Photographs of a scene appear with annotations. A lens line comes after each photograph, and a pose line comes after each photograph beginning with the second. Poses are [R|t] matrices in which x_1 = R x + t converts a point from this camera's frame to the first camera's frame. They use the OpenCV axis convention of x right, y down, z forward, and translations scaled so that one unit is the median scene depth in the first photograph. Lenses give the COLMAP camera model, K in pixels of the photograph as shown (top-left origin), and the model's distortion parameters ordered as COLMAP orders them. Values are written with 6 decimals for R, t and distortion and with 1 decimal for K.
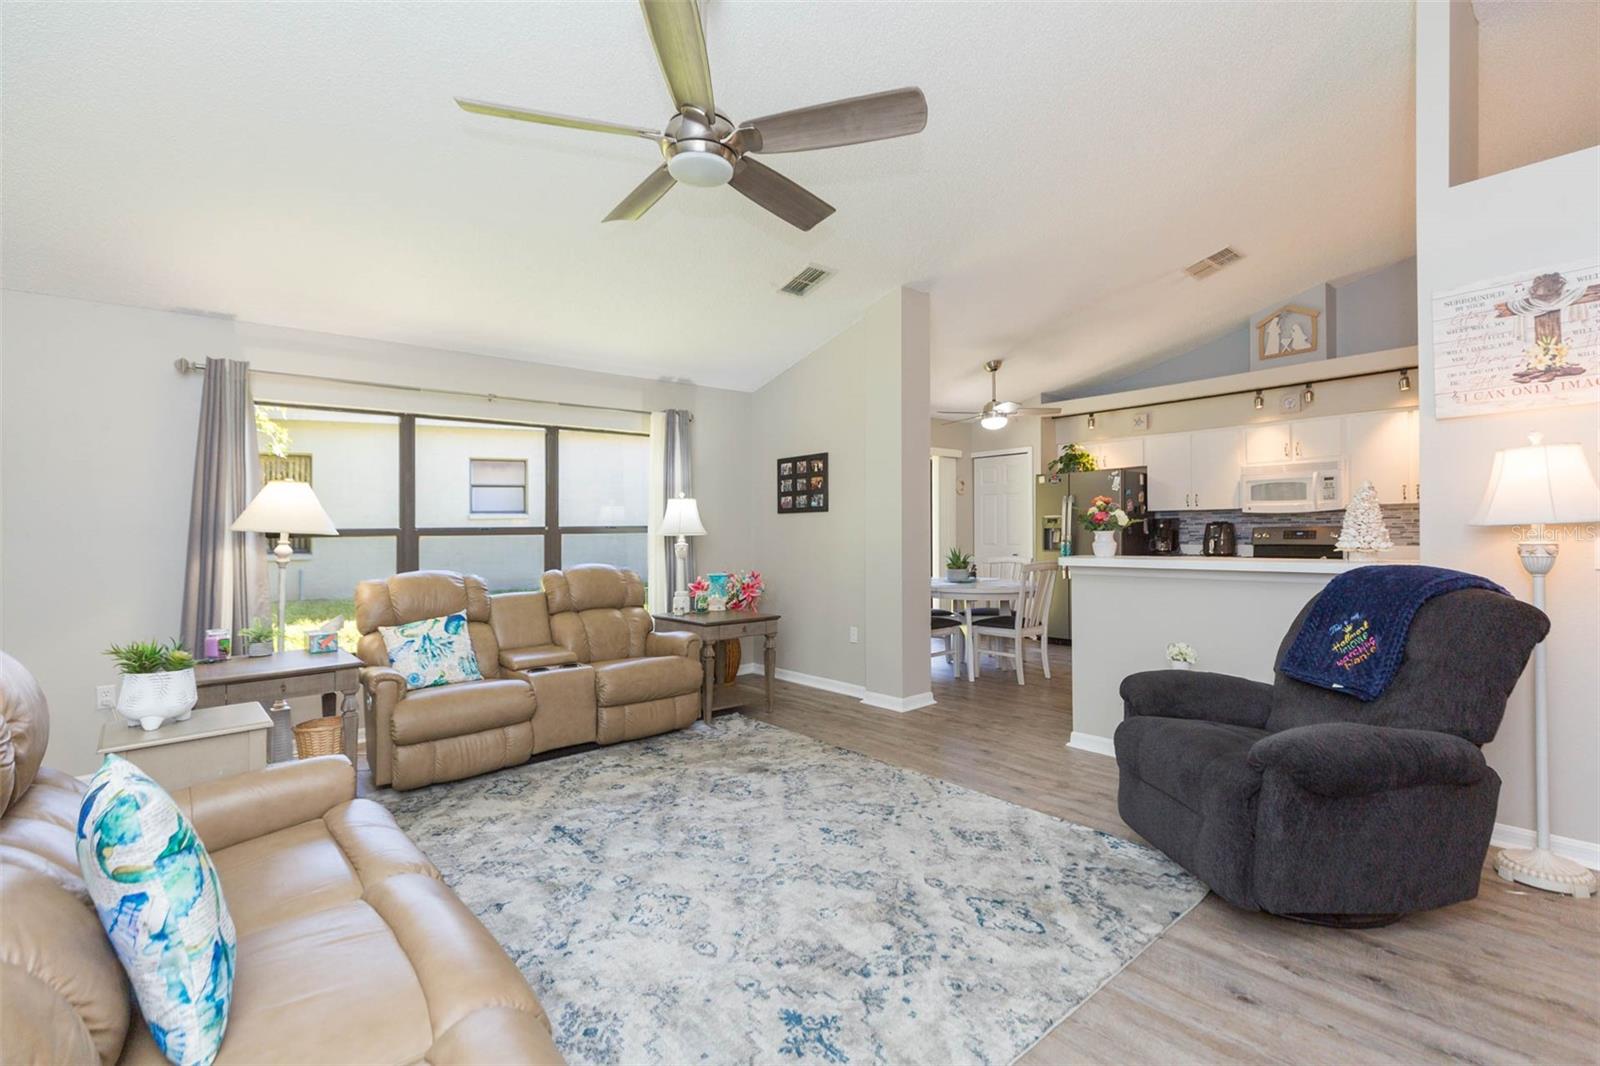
lens RADIAL K [[719.1, 0, 797.8], [0, 719.1, 535.7], [0, 0, 1]] dist [0.003641, -0.000325]
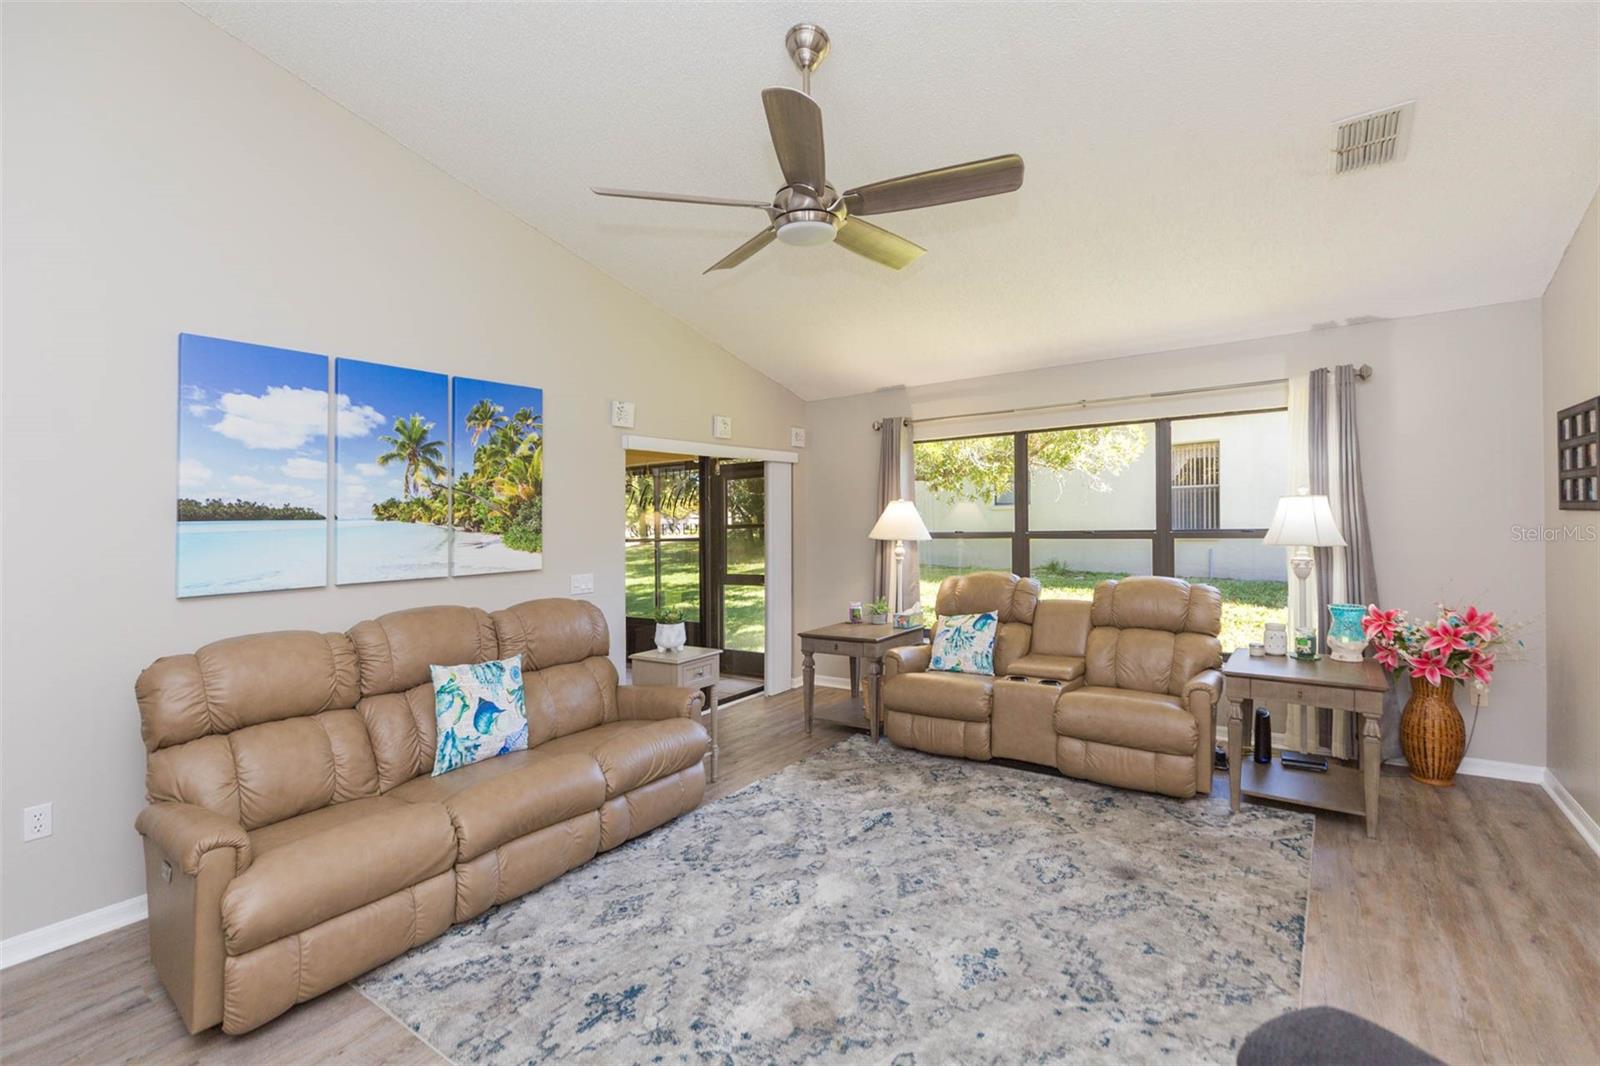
lens RADIAL K [[719.1, 0, 801.8], [0, 719.1, 496.4], [0, 0, 1]] dist [0.003641, -0.000325]
pose [[0.238596, -0.020227, -0.970908, 0.623528], [0.015845, 0.999731, -0.016933, -0.067183], [0.970990, -0.011344, 0.238852, 0.498673]]
